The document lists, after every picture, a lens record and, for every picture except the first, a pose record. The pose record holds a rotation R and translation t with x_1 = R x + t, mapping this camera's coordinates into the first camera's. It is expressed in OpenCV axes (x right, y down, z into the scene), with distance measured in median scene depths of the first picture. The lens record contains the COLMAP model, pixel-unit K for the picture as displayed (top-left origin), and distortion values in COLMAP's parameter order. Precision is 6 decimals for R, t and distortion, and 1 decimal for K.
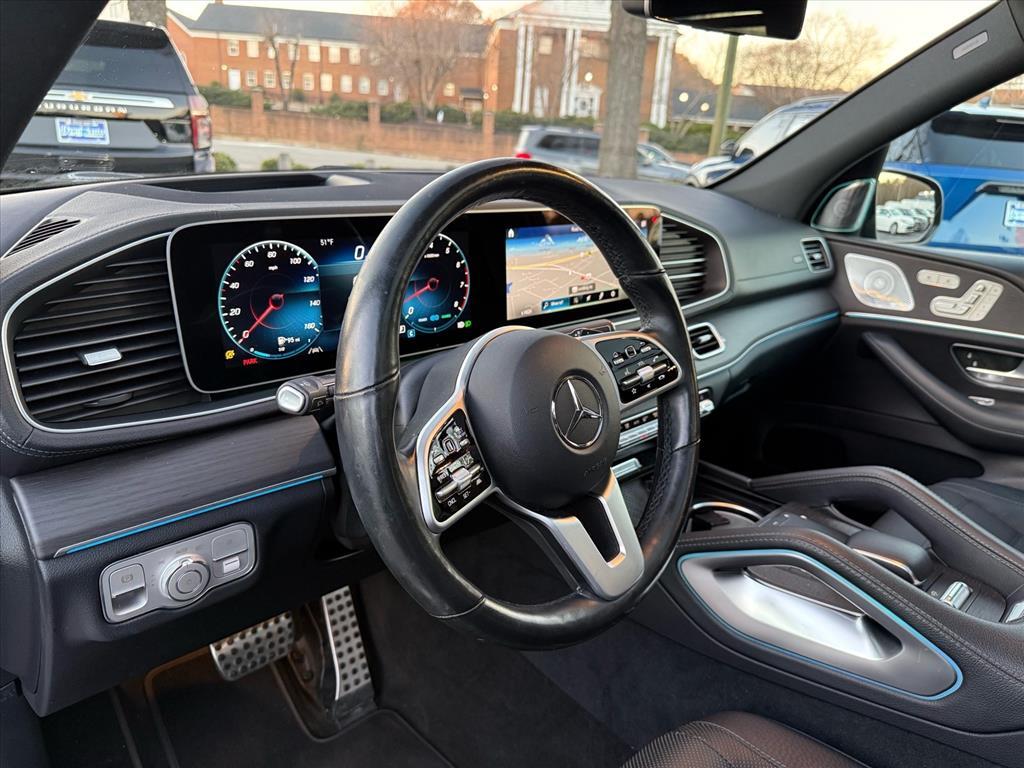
lens RADIAL K [[730.0, 0, 506.7], [0, 730.0, 386.4], [0, 0, 1]] dist [-0.014625, -0.002253]
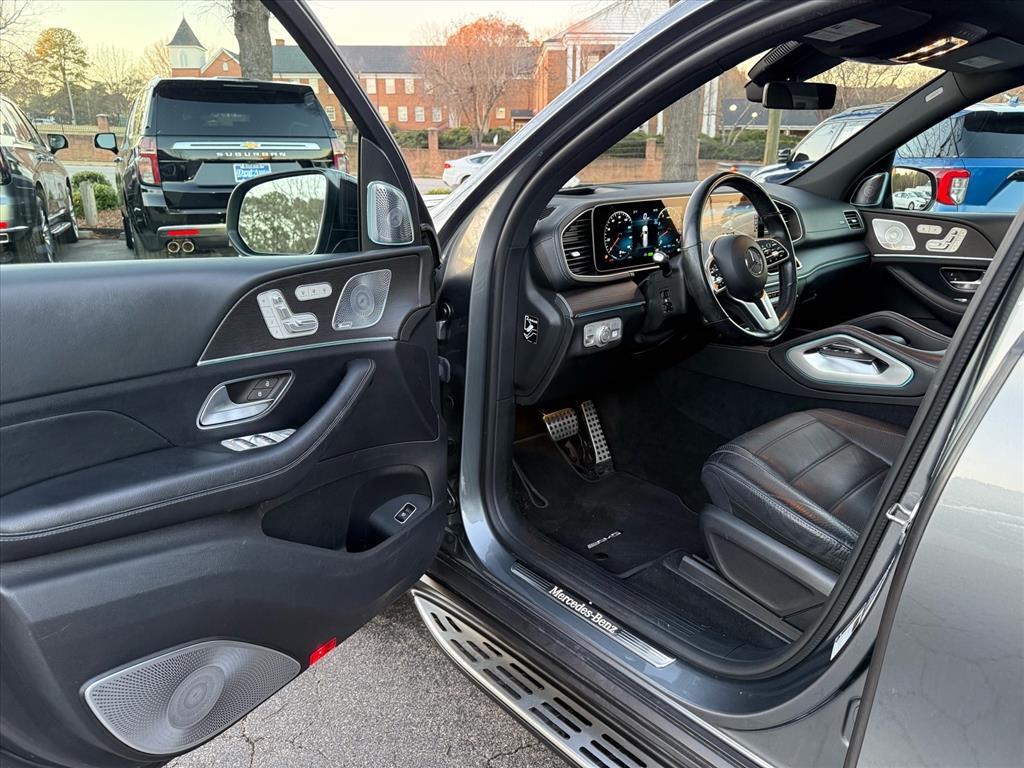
lens RADIAL K [[720.4, 0, 497.2], [0, 720.4, 397.1], [0, 0, 1]] dist [0.005652, -0.001331]
pose [[0.995626, -0.033502, -0.087220, -0.079534], [0.032806, 0.999417, -0.009409, 0.065842], [0.087484, 0.006507, 0.996145, -0.221557]]
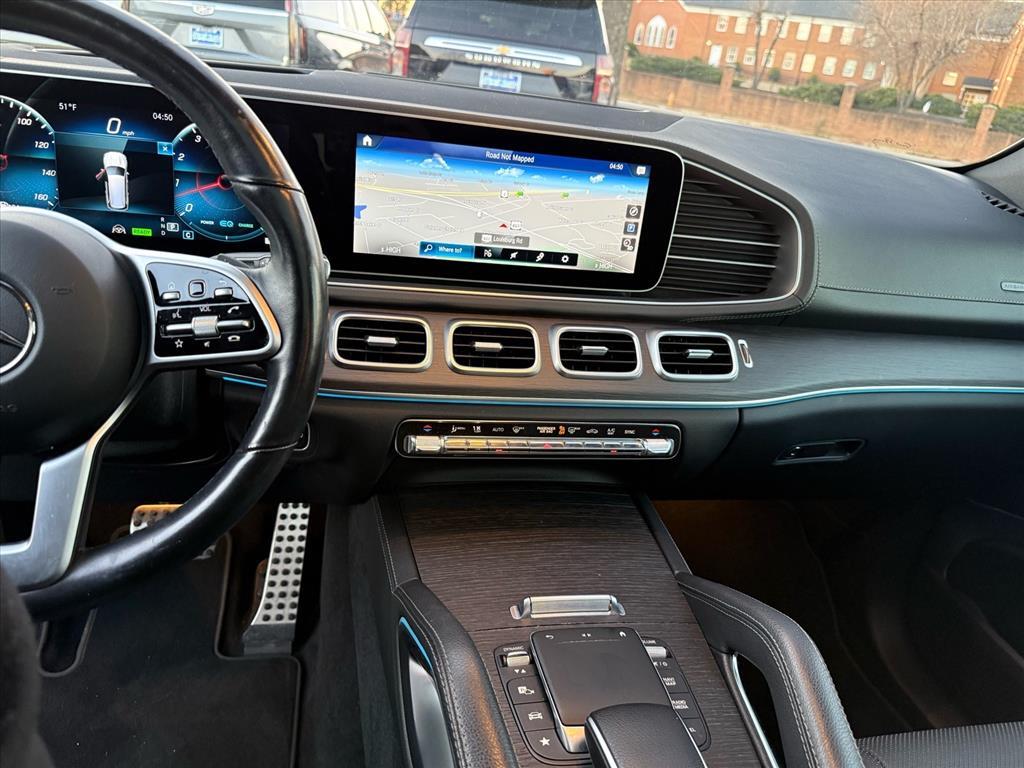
lens RADIAL K [[730.0, 0, 506.7], [0, 730.0, 386.4], [0, 0, 1]] dist [-0.014625, -0.002253]
pose [[0.825918, 0.264031, -0.498144, 0.110452], [-0.251689, 0.963302, 0.093280, -0.012906], [0.504492, 0.048336, 0.862062, 0.078614]]
